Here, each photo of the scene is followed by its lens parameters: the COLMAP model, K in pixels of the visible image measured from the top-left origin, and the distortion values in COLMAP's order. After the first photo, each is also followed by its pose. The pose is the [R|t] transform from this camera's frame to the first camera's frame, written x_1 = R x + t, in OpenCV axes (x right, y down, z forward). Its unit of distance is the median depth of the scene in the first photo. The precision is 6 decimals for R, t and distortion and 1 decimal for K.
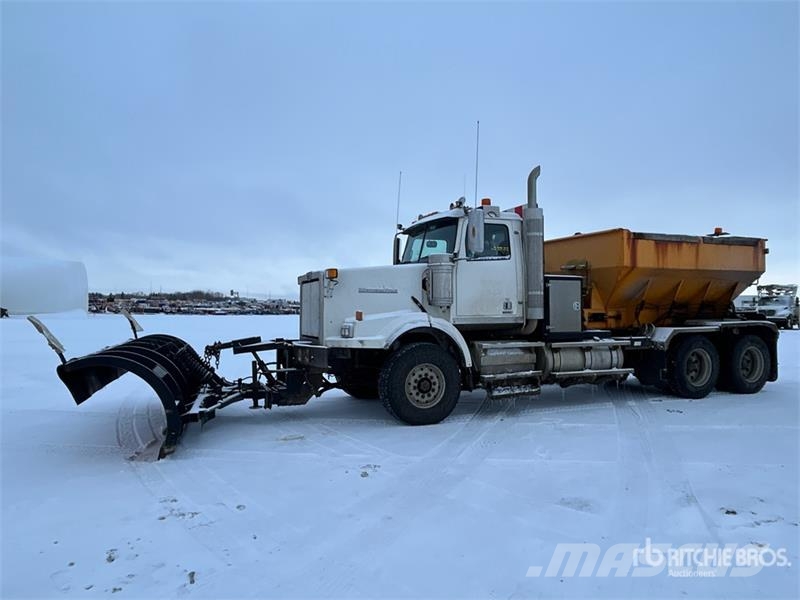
lens RADIAL K [[543.4, 0, 400.0], [0, 543.4, 300.0], [0, 0, 1]] dist [0.025790, -0.039407]
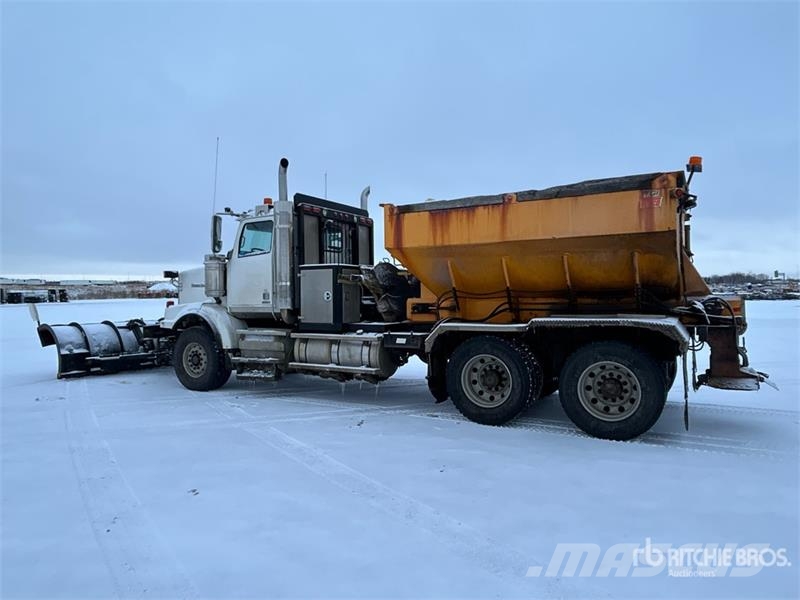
lens RADIAL K [[543.4, 0, 400.0], [0, 543.4, 300.0], [0, 0, 1]] dist [0.025790, -0.039407]
pose [[0.595042, 0.003266, -0.803688, 1.089745], [0.019493, 0.999639, 0.018494, 0.003011], [0.803459, -0.026671, 0.594763, 0.508767]]
